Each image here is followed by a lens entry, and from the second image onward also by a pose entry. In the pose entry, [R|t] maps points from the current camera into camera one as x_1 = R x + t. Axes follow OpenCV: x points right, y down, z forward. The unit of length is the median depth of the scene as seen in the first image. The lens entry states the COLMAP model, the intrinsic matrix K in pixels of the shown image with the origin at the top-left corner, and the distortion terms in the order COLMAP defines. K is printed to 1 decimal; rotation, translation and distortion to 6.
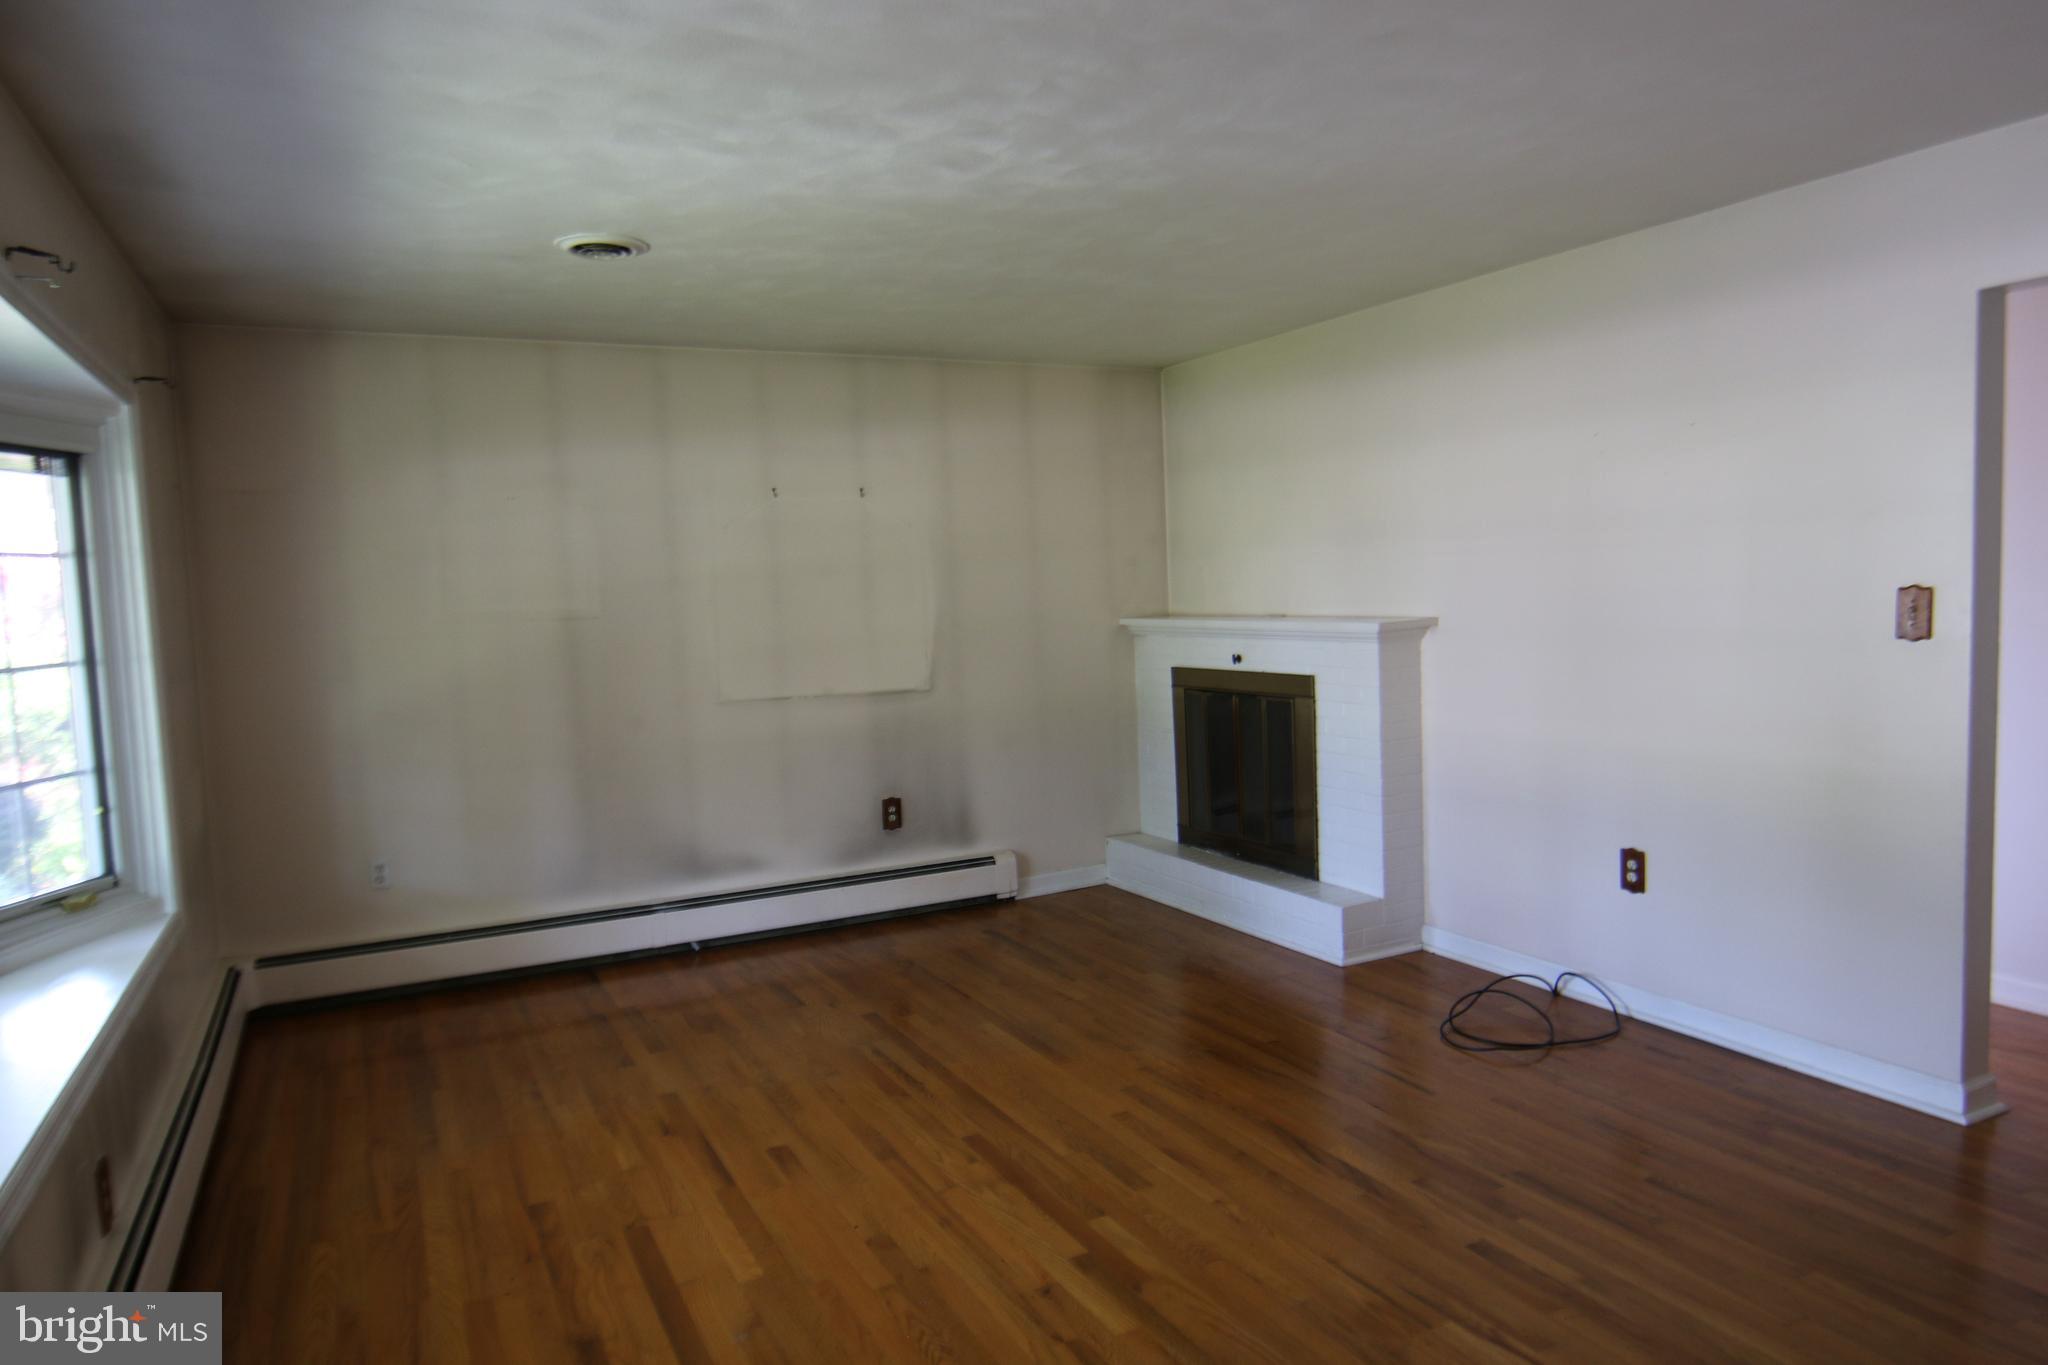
lens RADIAL K [[1298.3, 0, 1024.0], [0, 1298.3, 682.5], [0, 0, 1]] dist [-0.014596, 0.001387]
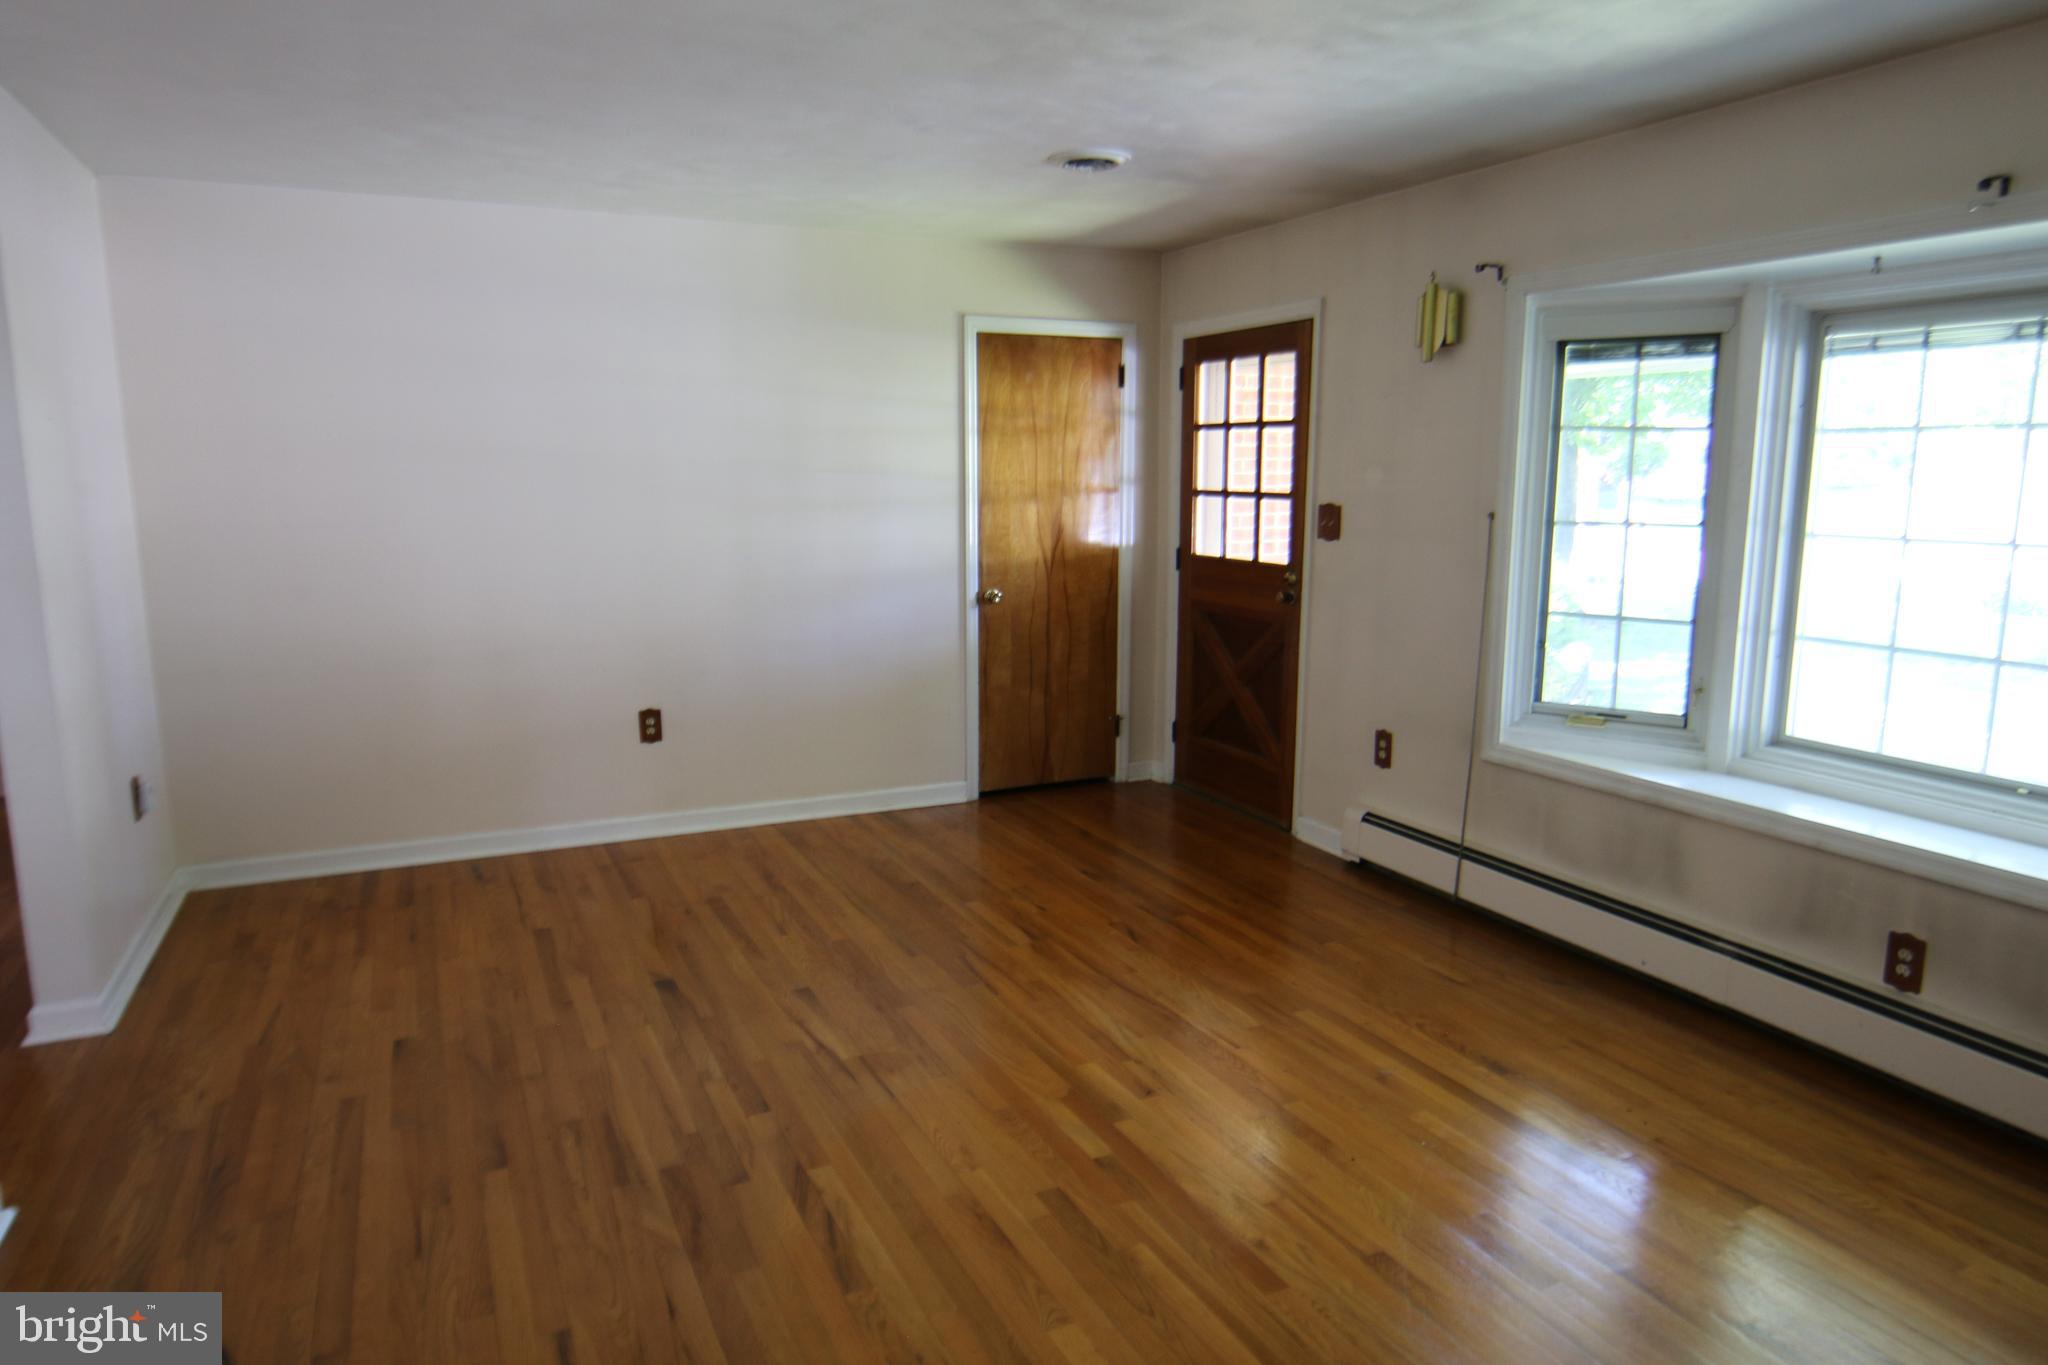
lens RADIAL K [[1298.3, 0, 1024.0], [0, 1298.3, 682.5], [0, 0, 1]] dist [-0.014596, 0.001387]
pose [[-0.998728, 0.031682, 0.039220, 0.063229], [0.040156, 0.970238, 0.238802, -0.155178], [-0.030487, 0.240073, -0.970276, 1.765979]]
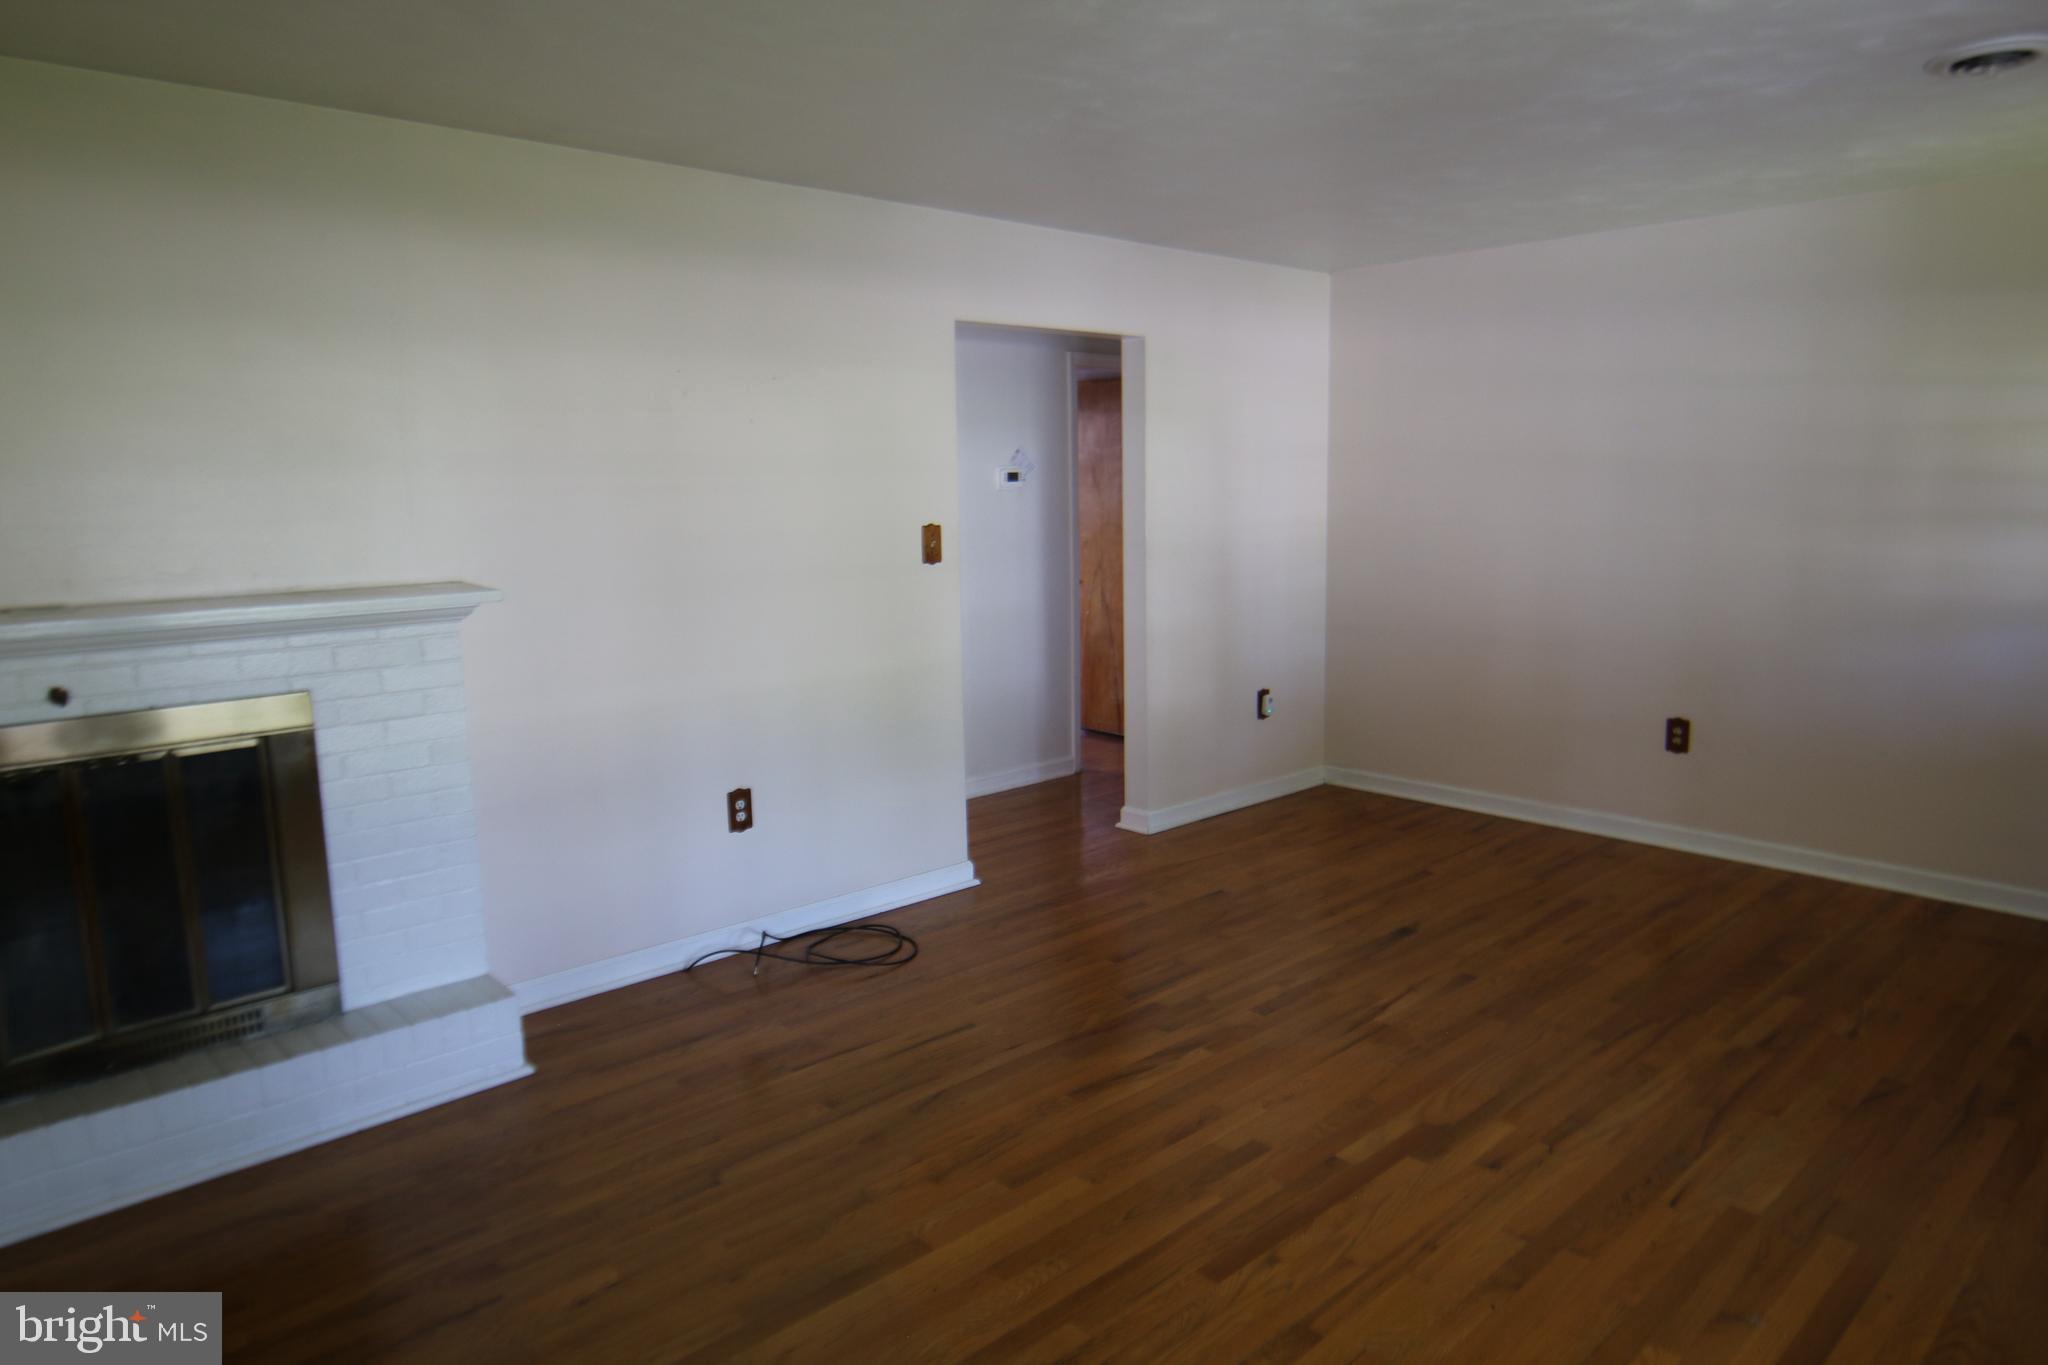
lens RADIAL K [[1298.3, 0, 1024.0], [0, 1298.3, 682.5], [0, 0, 1]] dist [-0.014596, 0.001387]
pose [[-0.266725, -0.109024, 0.957586, -0.740304], [0.101145, 0.984928, 0.140310, -0.099328], [-0.958451, 0.134279, -0.251678, 1.361360]]
